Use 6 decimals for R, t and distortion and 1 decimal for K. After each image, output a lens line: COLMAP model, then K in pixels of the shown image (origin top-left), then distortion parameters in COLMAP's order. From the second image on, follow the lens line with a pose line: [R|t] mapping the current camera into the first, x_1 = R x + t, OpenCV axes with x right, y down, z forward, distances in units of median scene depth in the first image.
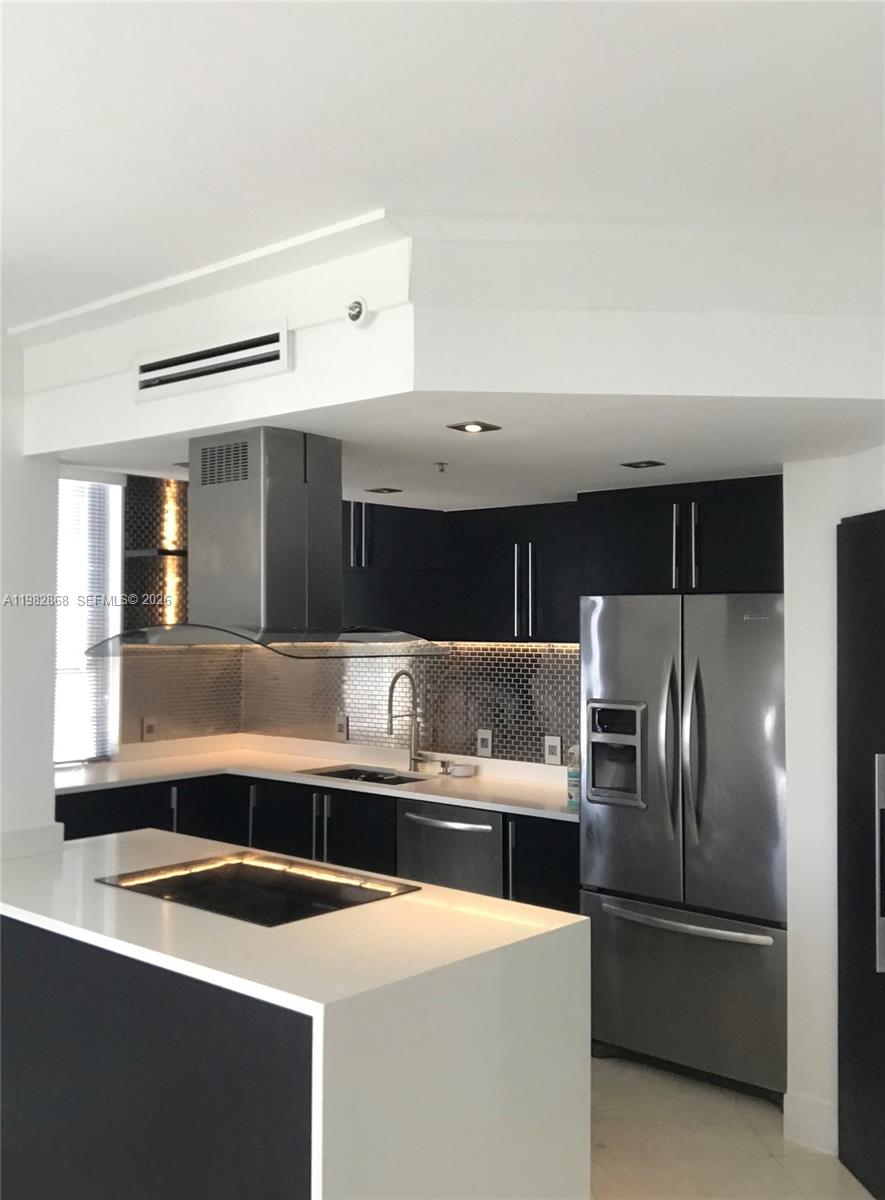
lens RADIAL K [[1202.9, 0, 442.5], [0, 1202.9, 600.0], [0, 0, 1]] dist [0.200300, 0.006327]
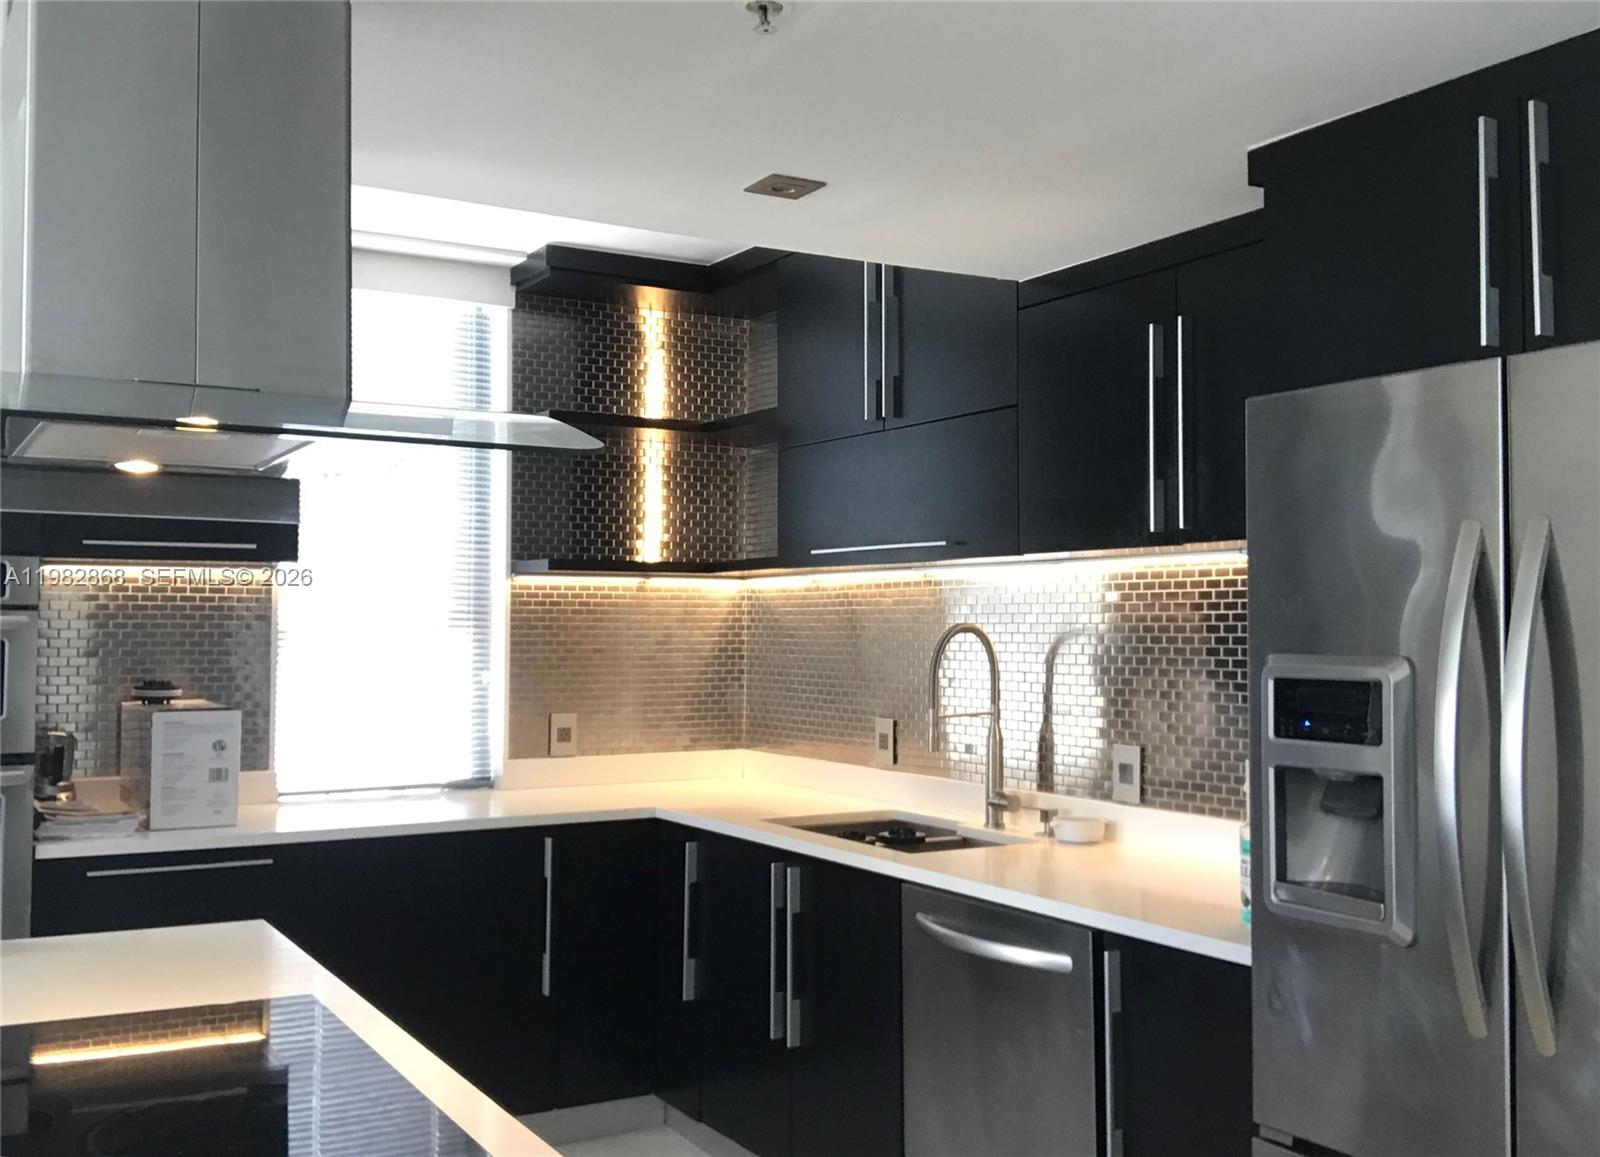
lens RADIAL K [[1612.8, 0, 800.0], [0, 1612.8, 578.5], [0, 0, 1]] dist [0.094309, 0.006974]
pose [[0.947976, -0.012804, -0.318083, 0.116988], [0.008190, 0.999841, -0.015840, 0.051456], [0.318235, 0.012411, 0.947931, 0.359571]]
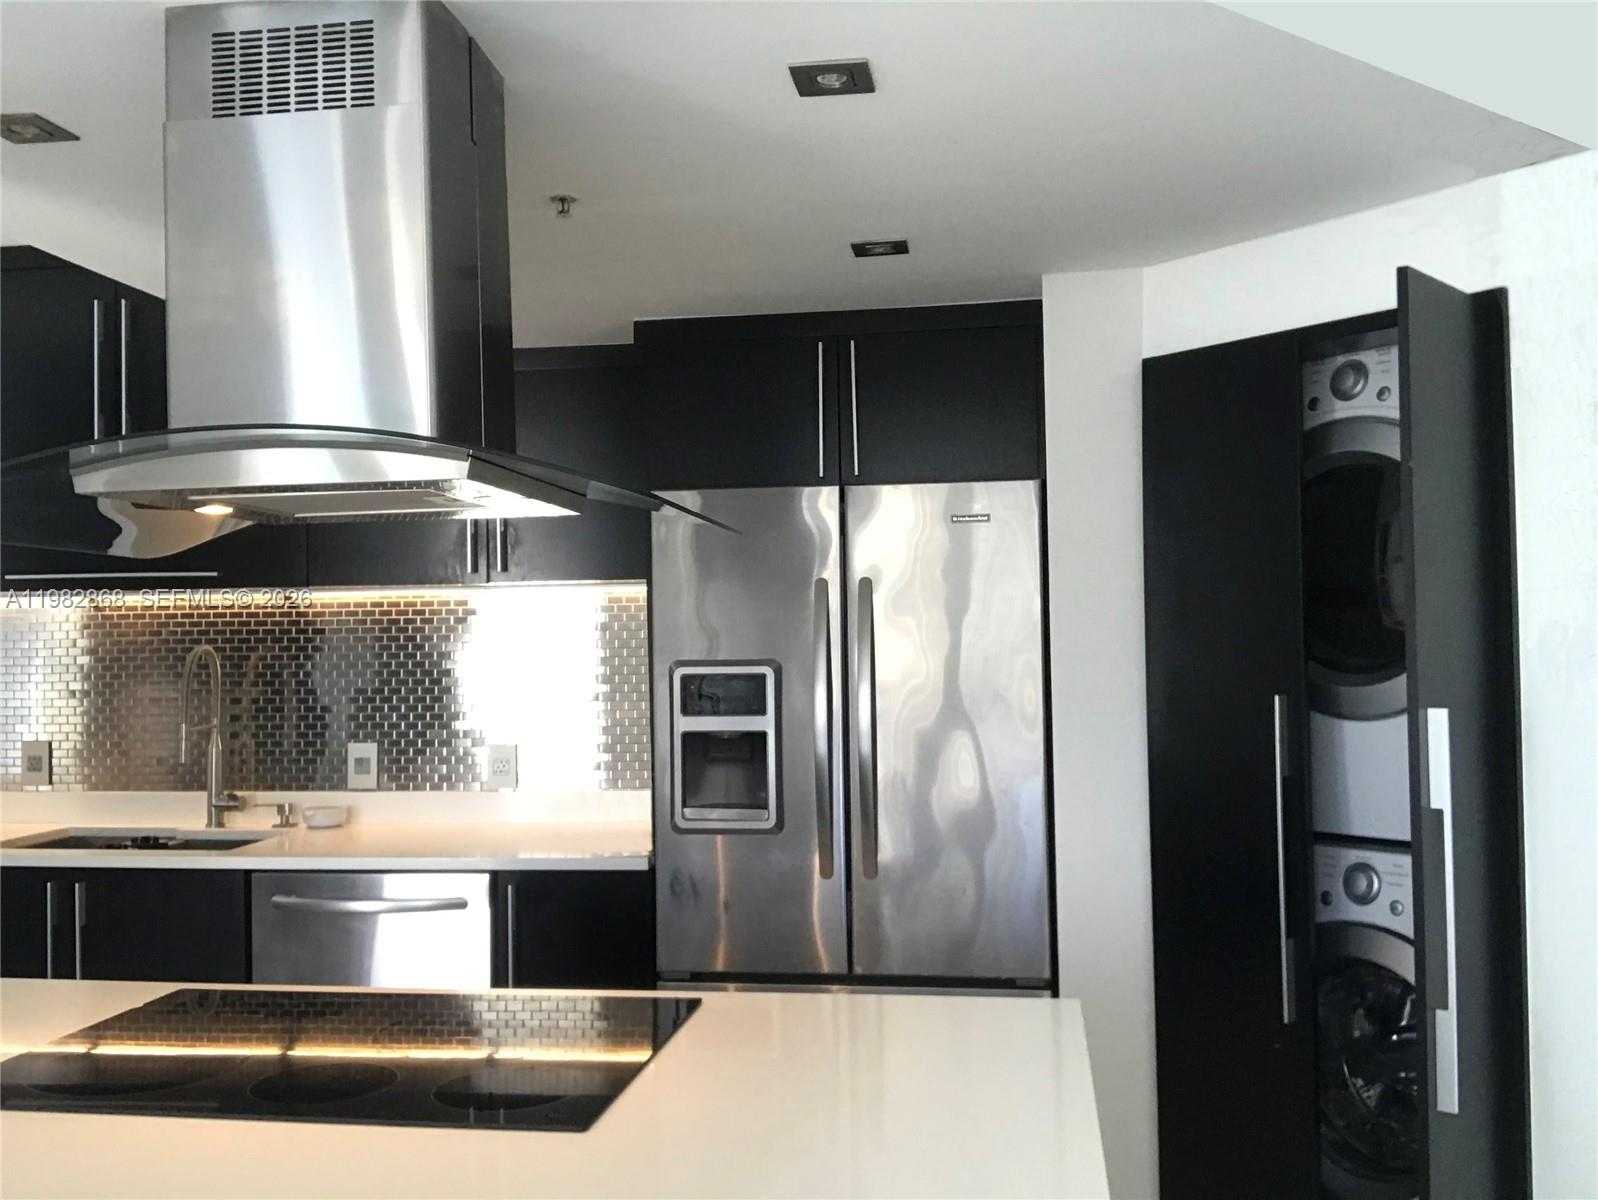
lens RADIAL K [[1526.0, 0, 799.0], [0, 1526.0, 600.0], [0, 0, 1]] dist [0.084580, -0.001193]
pose [[0.836621, -0.000660, 0.547781, -0.195327], [0.007029, 0.999930, -0.009532, 0.047533], [-0.547737, 0.011825, 0.836567, 0.267456]]
